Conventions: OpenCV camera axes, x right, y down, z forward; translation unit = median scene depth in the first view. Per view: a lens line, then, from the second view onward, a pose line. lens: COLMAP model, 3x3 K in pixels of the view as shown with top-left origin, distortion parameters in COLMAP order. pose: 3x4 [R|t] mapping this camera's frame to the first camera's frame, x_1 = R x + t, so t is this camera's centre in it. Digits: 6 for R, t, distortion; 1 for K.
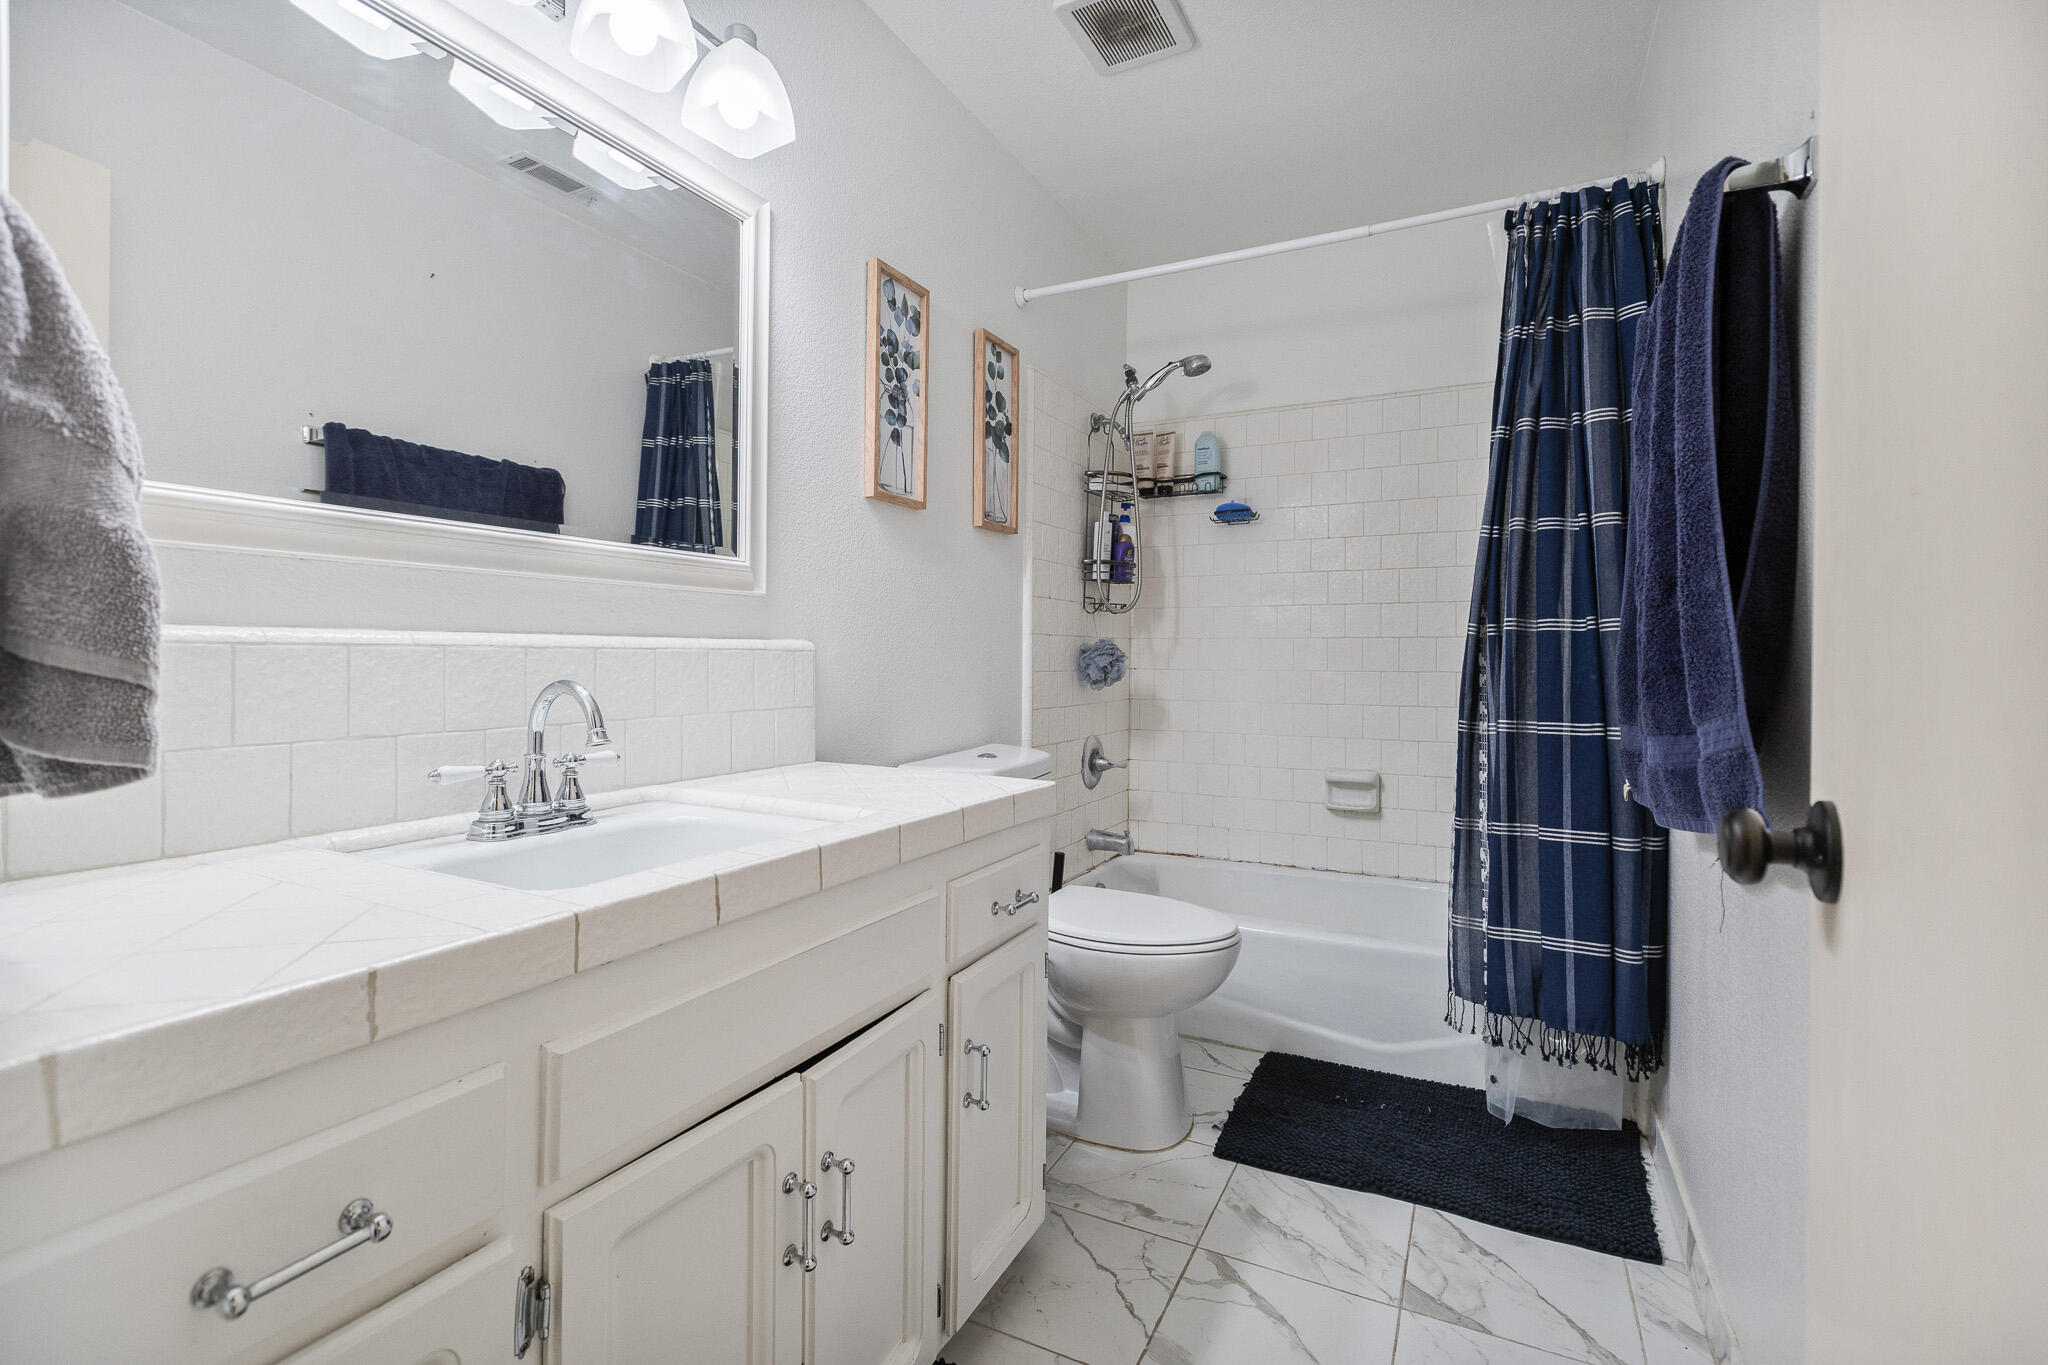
lens RADIAL K [[907.8, 0, 1017.3], [0, 907.8, 660.1], [0, 0, 1]] dist [0.000937, 0.000289]
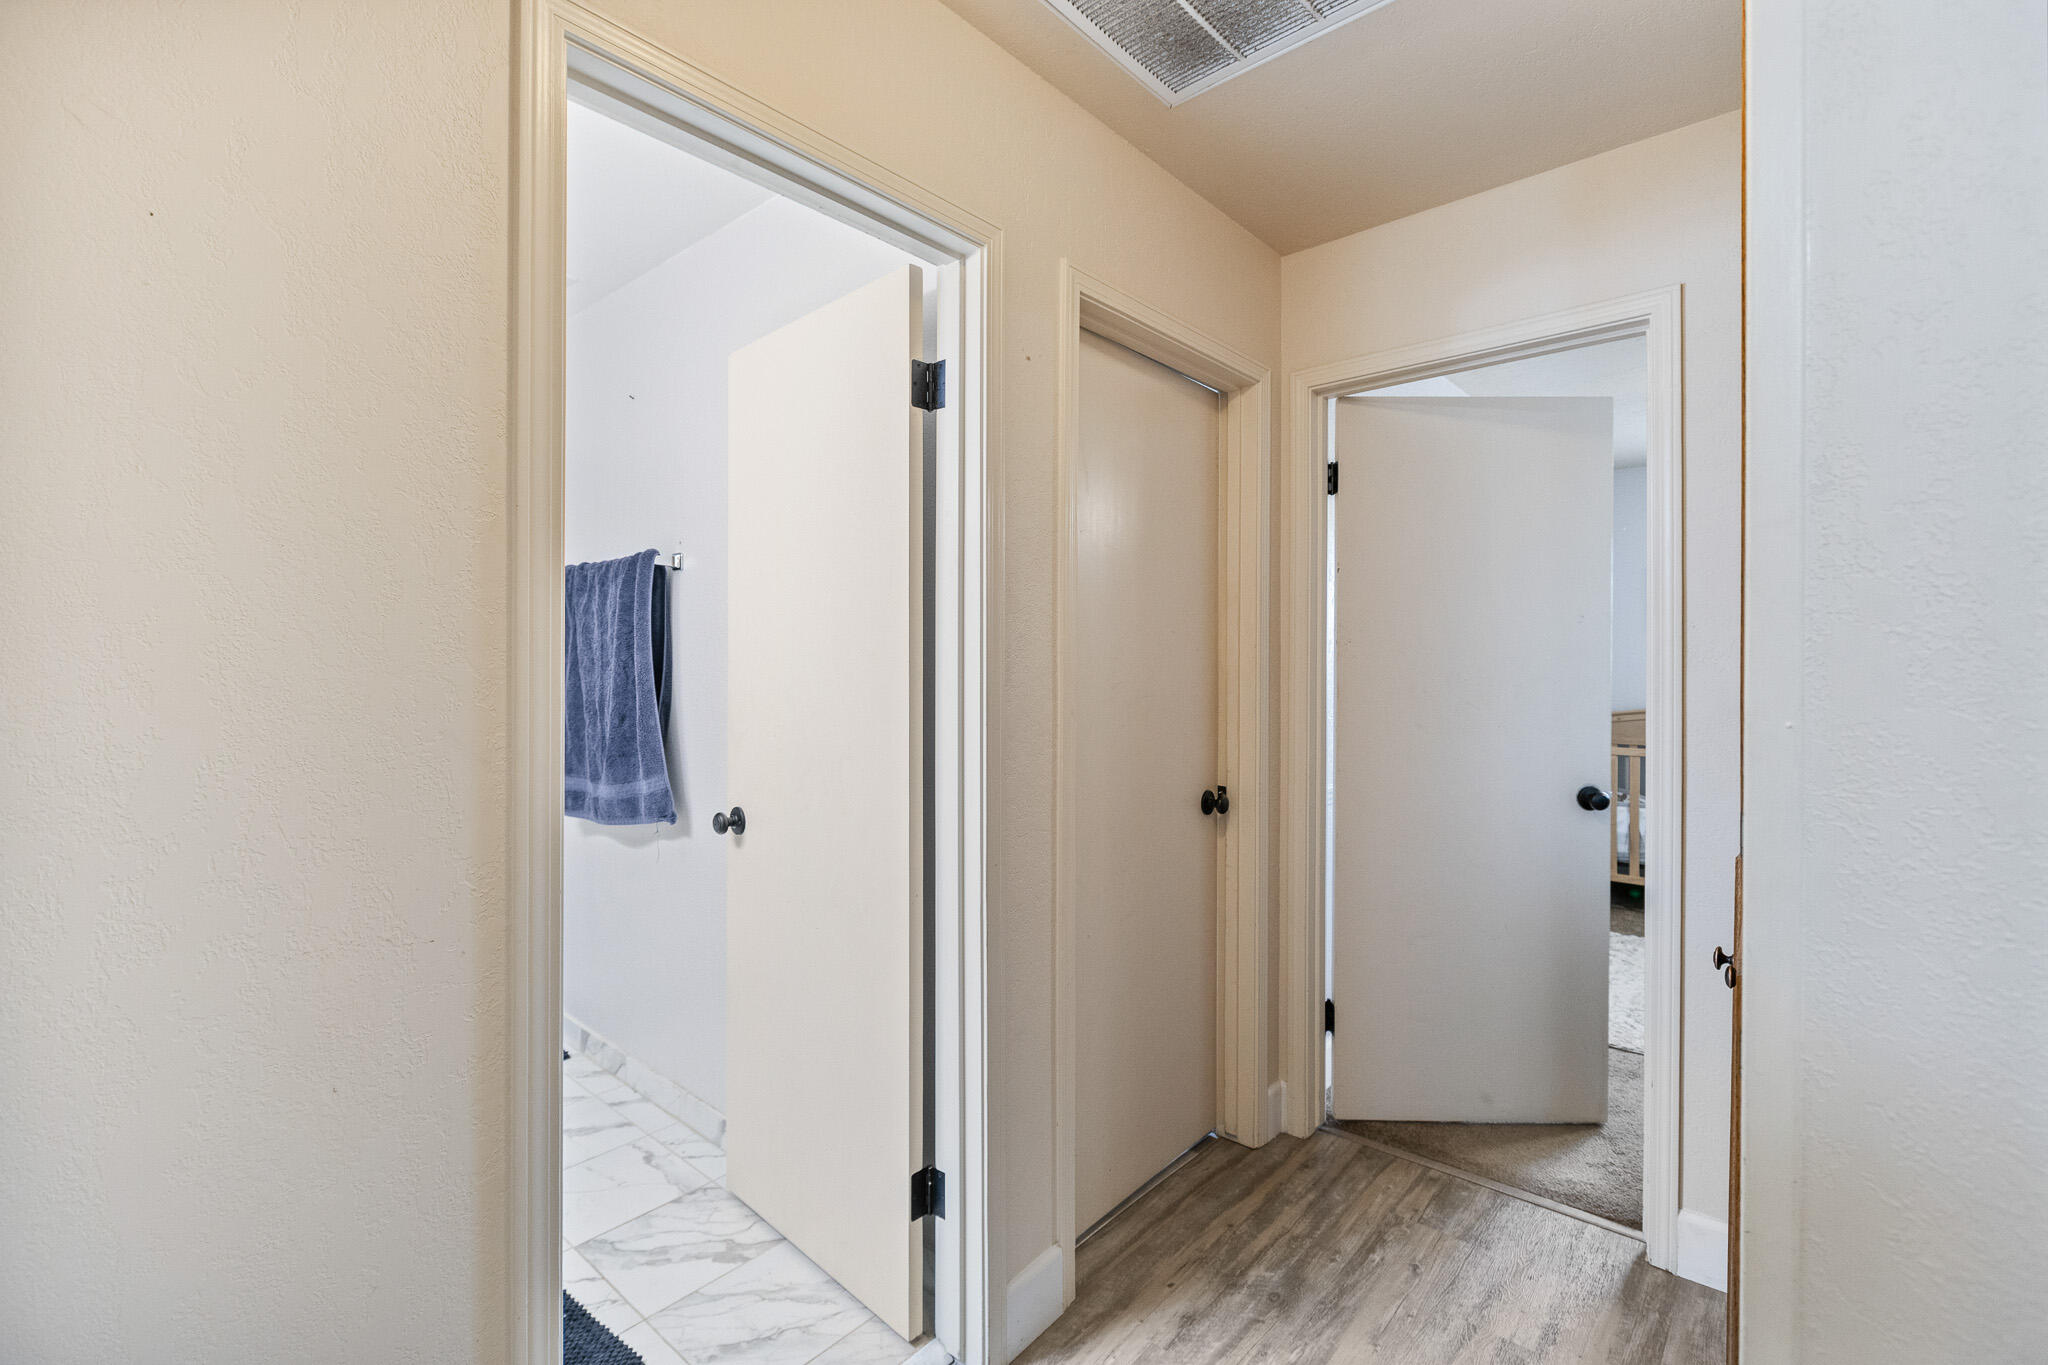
lens RADIAL K [[907.8, 0, 1017.3], [0, 907.8, 660.1], [0, 0, 1]] dist [0.000937, 0.000289]
pose [[0.254606, 0.001936, 0.967043, -1.348403], [-0.000945, 0.999998, -0.001753, -0.247810], [-0.967044, -0.000468, 0.254608, -0.583452]]
